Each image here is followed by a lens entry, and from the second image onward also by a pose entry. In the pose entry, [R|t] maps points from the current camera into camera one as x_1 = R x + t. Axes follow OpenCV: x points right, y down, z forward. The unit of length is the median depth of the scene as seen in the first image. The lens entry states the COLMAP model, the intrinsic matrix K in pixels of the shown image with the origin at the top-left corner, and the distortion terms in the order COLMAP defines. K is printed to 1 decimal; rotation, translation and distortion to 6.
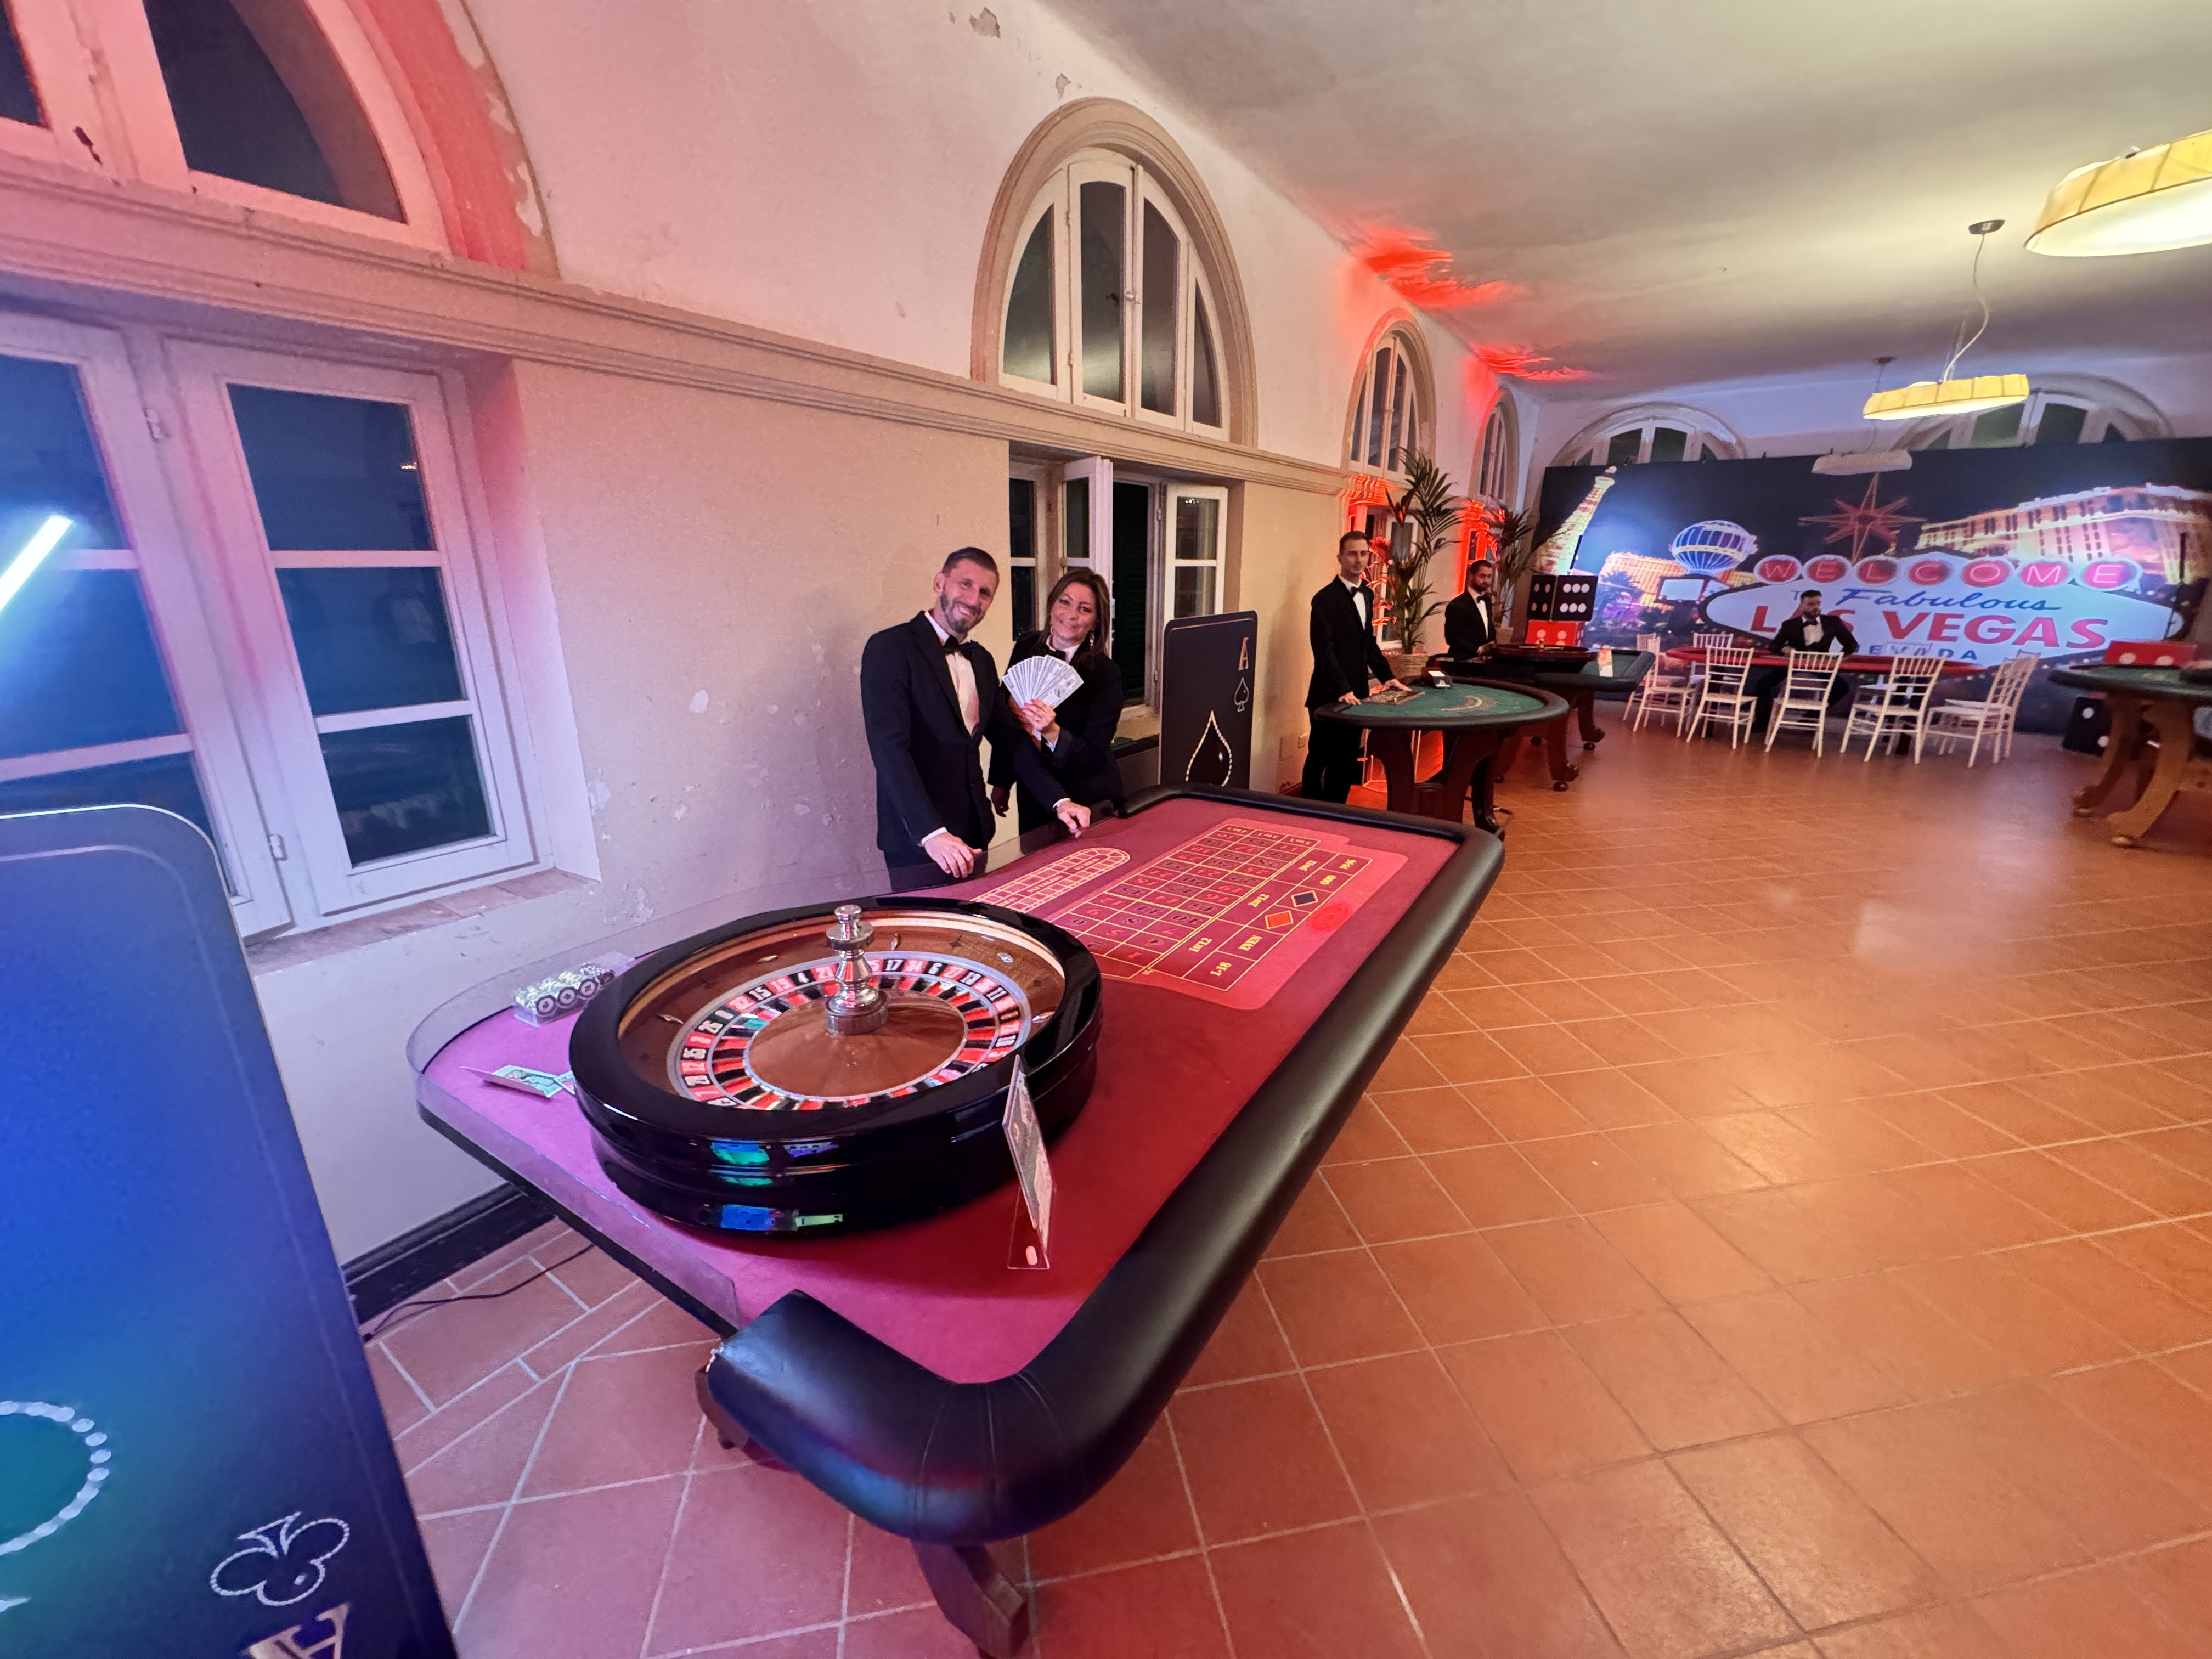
lens RADIAL K [[892.9, 0, 1104.1], [0, 892.9, 835.0], [0, 0, 1]] dist [0.001899, -0.000454]
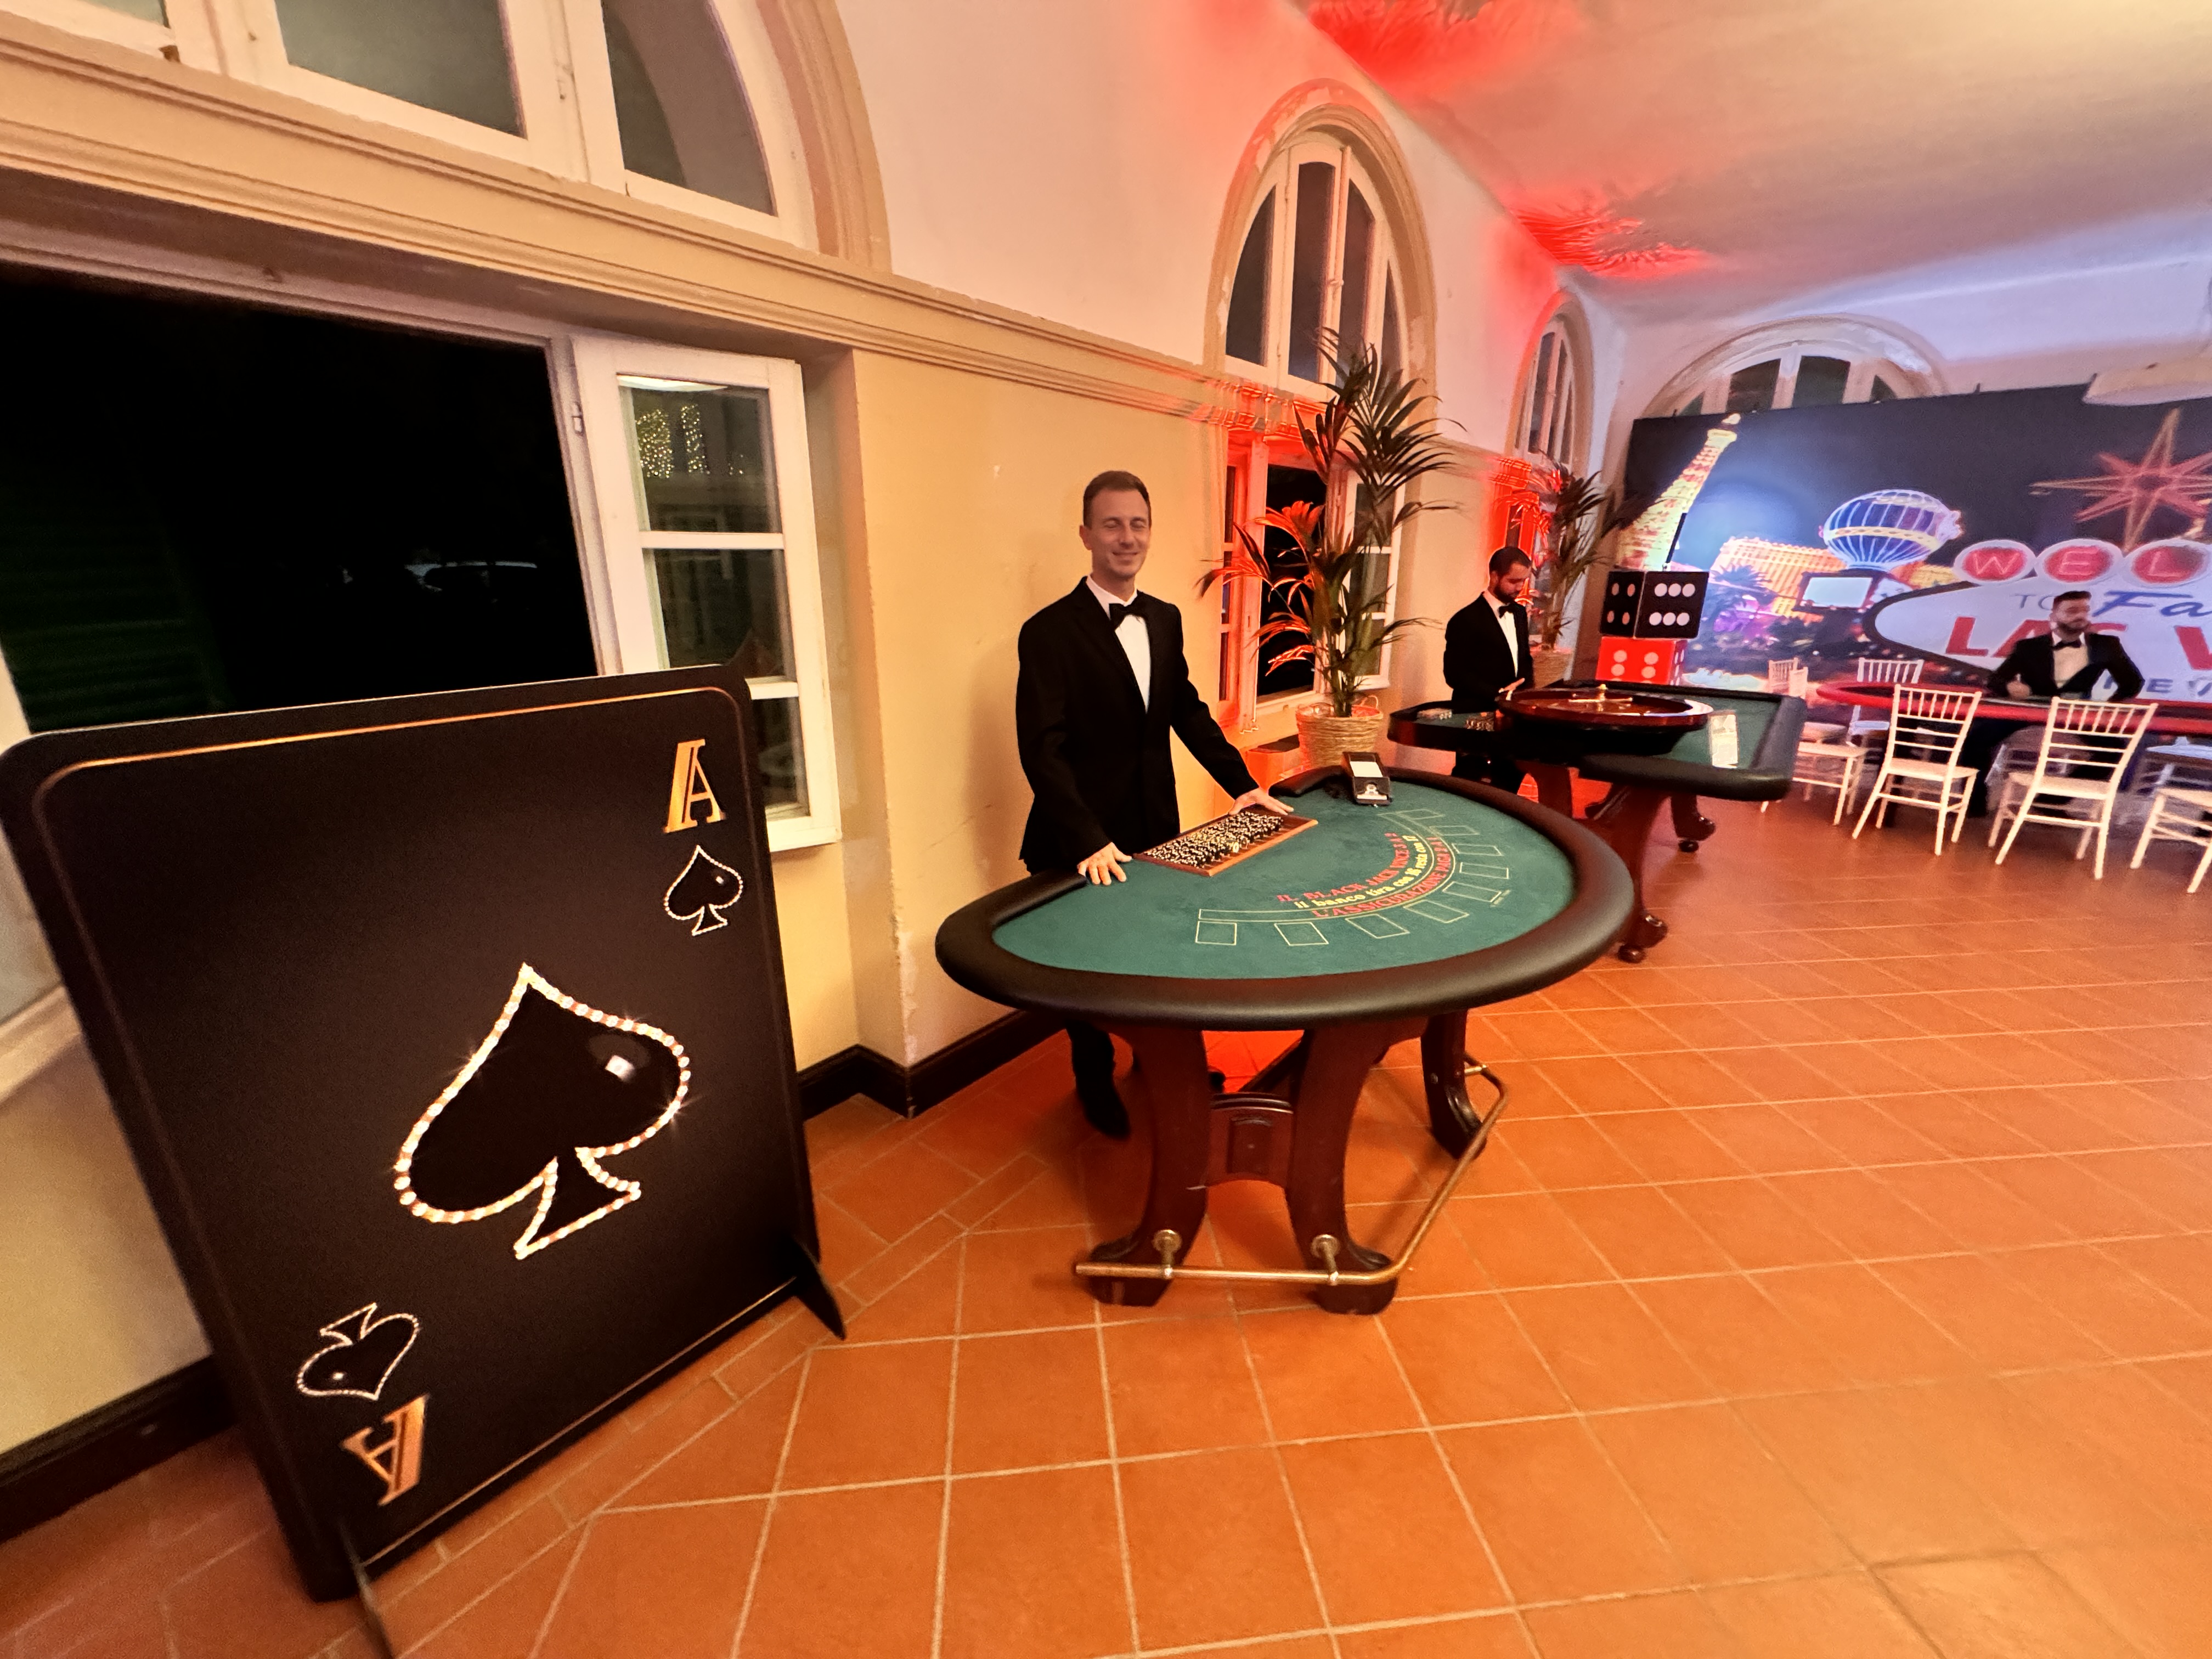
lens RADIAL K [[892.9, 0, 1107.3], [0, 892.9, 832.3], [0, 0, 1]] dist [0.001899, -0.000454]
pose [[0.996525, 0.022277, -0.080263, 0.163310], [-0.022313, 0.999751, 0.000453, -0.086074], [0.080253, 0.001339, 0.996774, 0.299647]]
